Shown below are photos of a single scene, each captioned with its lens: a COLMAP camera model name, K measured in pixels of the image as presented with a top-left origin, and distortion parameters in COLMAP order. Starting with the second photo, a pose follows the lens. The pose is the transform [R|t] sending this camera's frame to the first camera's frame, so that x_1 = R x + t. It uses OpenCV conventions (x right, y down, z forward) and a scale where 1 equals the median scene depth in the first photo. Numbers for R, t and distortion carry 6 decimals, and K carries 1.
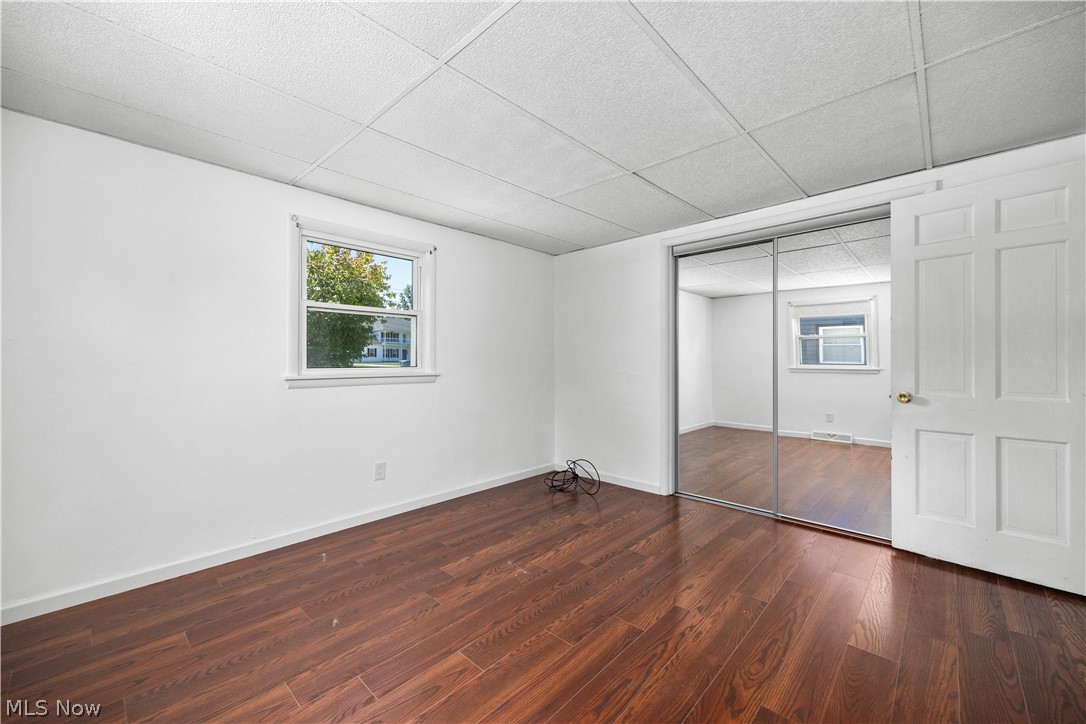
lens RADIAL K [[432.7, 0, 549.8], [0, 432.7, 358.1], [0, 0, 1]] dist [-0.000353, -0.000163]
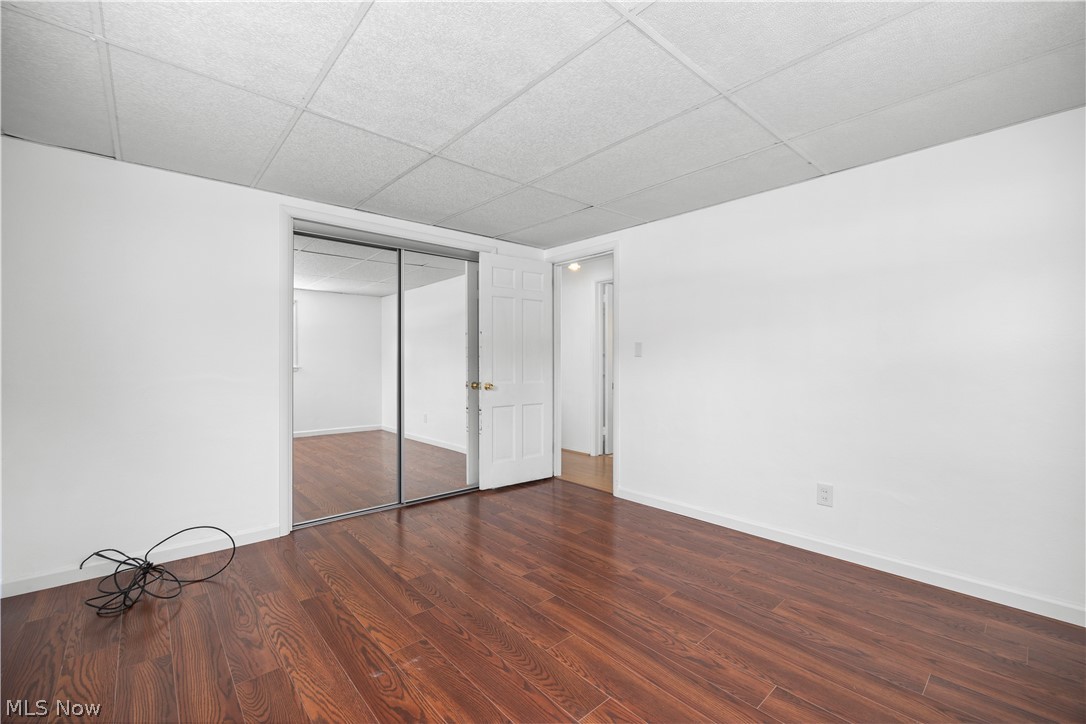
lens RADIAL K [[448.2, 0, 543.0], [0, 448.2, 362.0], [0, 0, 1]] dist [-0.018807, 0.000480]
pose [[0.094081, 0.000668, 0.995564, -0.765966], [-0.003678, 0.999993, -0.000323, 0.006045], [-0.995558, -0.003632, 0.094083, 0.730209]]
